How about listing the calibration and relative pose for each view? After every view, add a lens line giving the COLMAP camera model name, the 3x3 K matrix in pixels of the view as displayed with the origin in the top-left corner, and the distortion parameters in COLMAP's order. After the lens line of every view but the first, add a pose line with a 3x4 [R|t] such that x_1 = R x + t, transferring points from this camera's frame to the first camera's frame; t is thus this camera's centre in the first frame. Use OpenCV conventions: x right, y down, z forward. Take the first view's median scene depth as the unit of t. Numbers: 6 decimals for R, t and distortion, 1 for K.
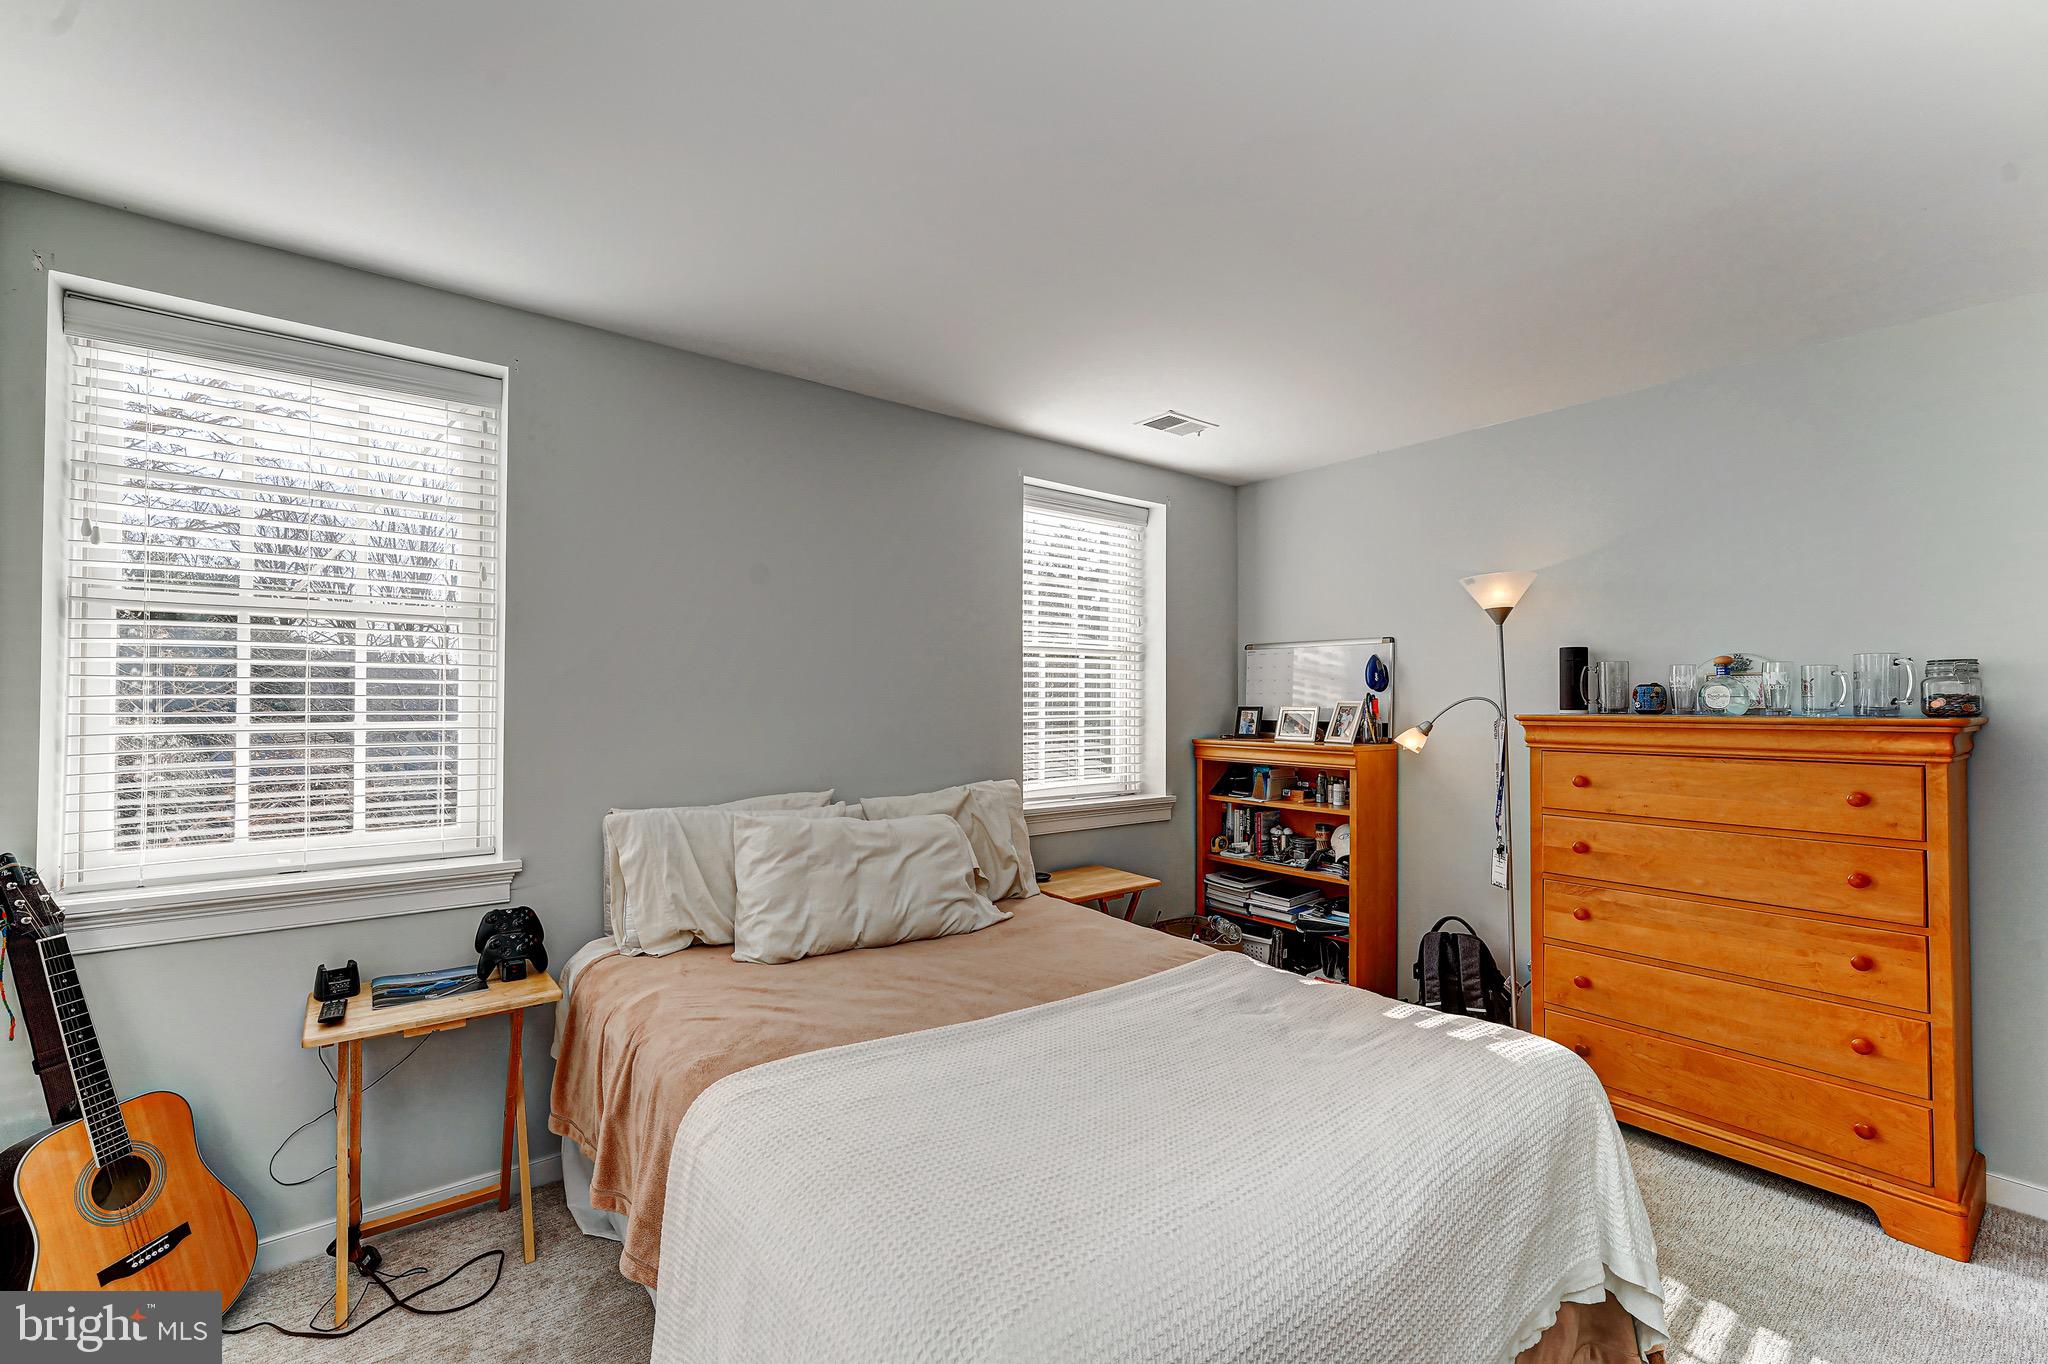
lens RADIAL K [[846.1, 0, 1024.0], [0, 846.1, 682.0], [0, 0, 1]] dist [-0.014768, -0.000028]
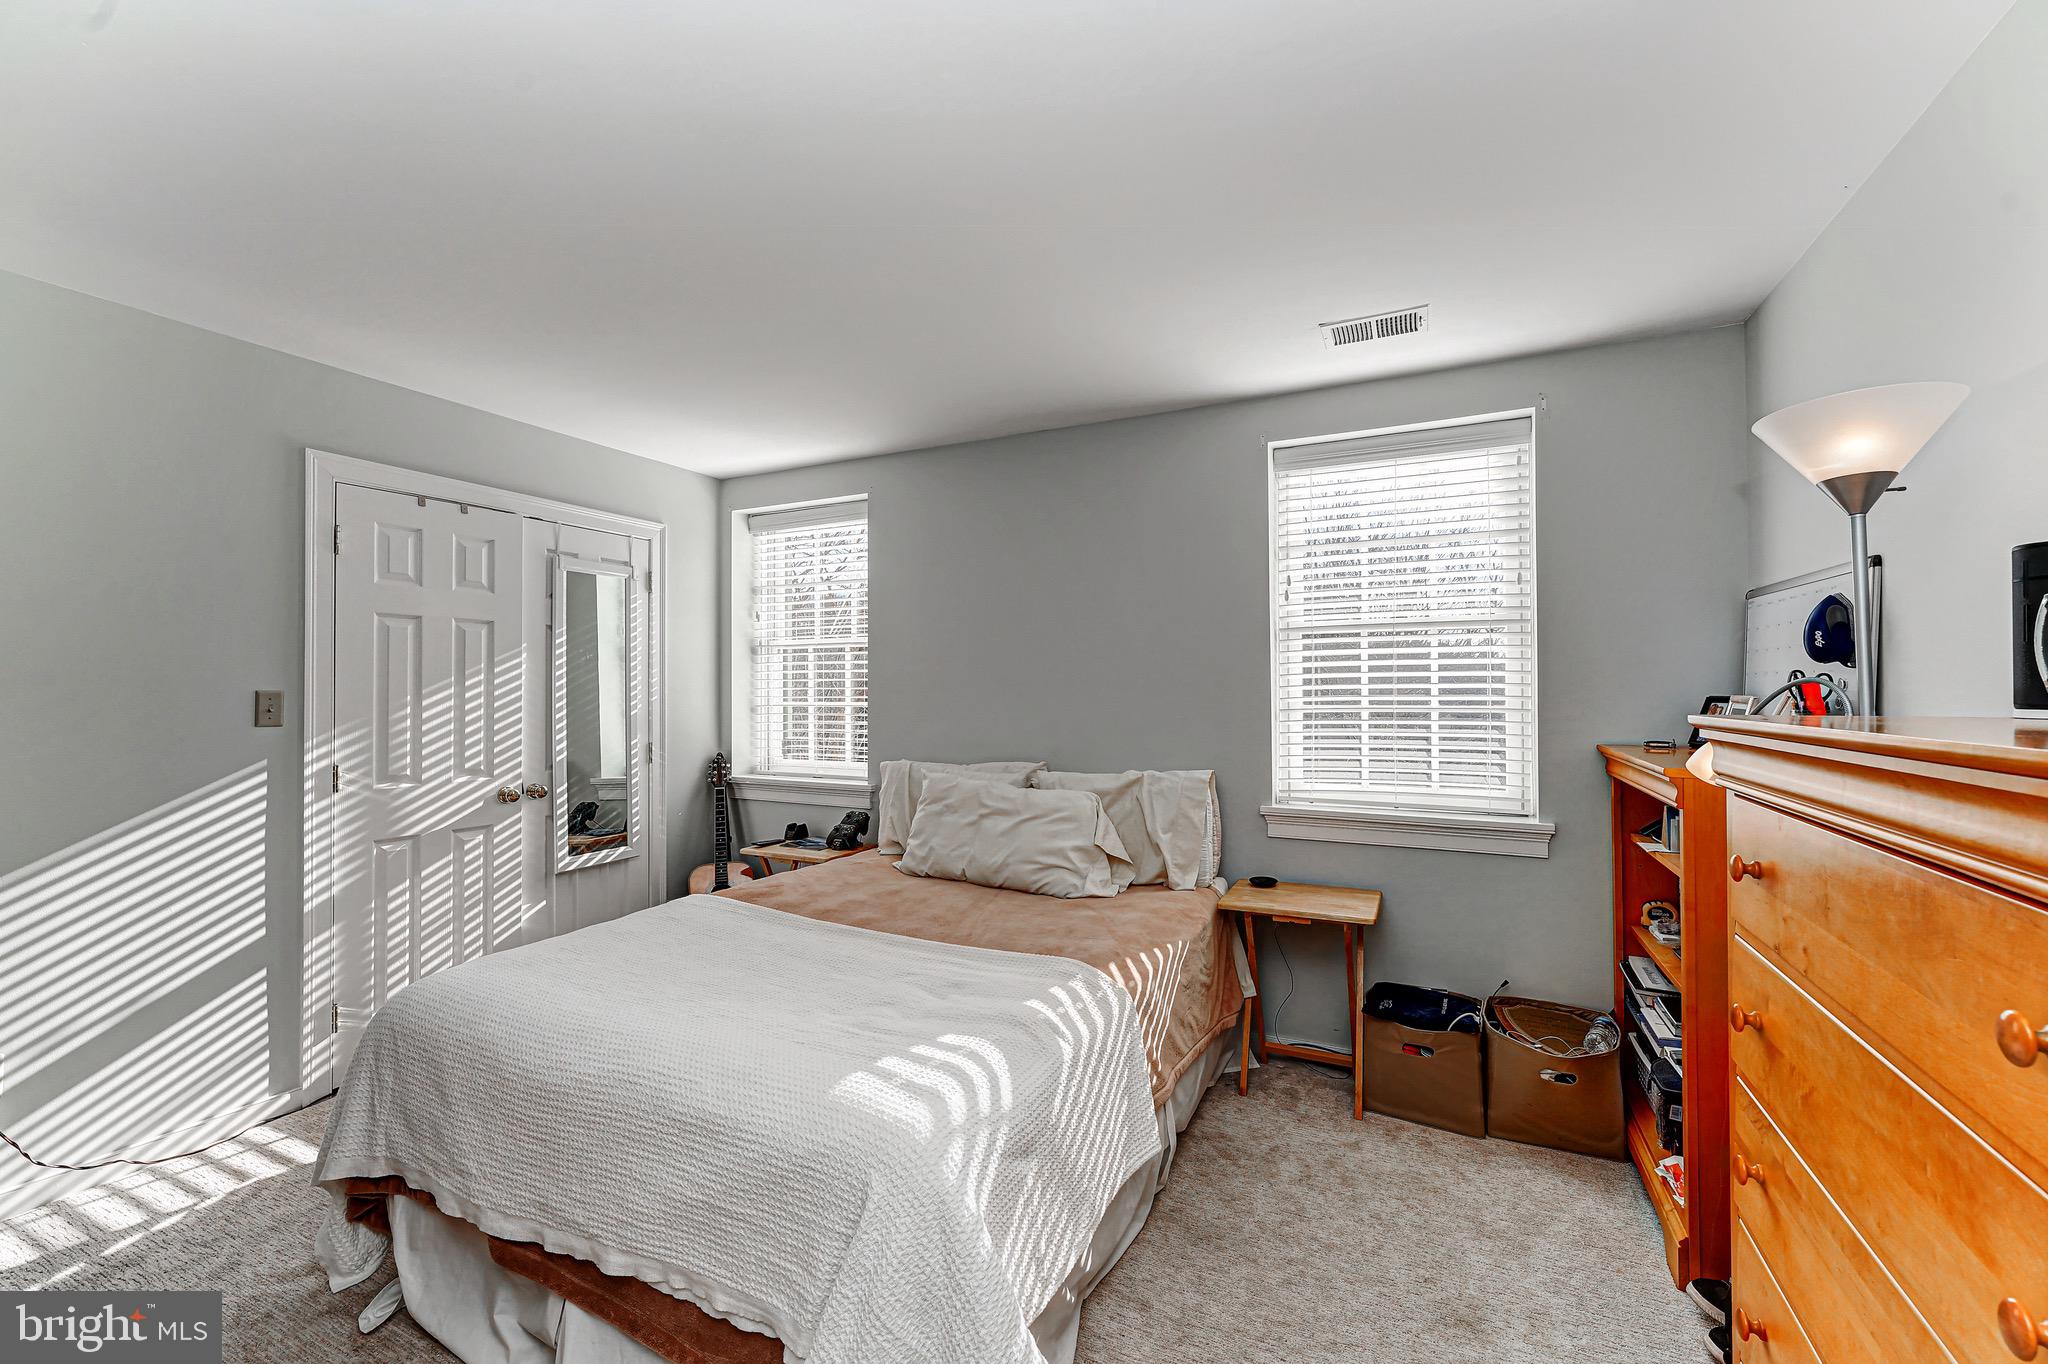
lens RADIAL K [[825.7, 0, 1027.9], [0, 825.7, 683.0], [0, 0, 1]] dist [-0.010286, 0.000170]
pose [[0.440220, -0.009232, -0.897842, 0.887709], [0.024128, 0.999708, 0.001551, 0.011312], [0.897566, -0.022346, 0.440314, 0.485313]]
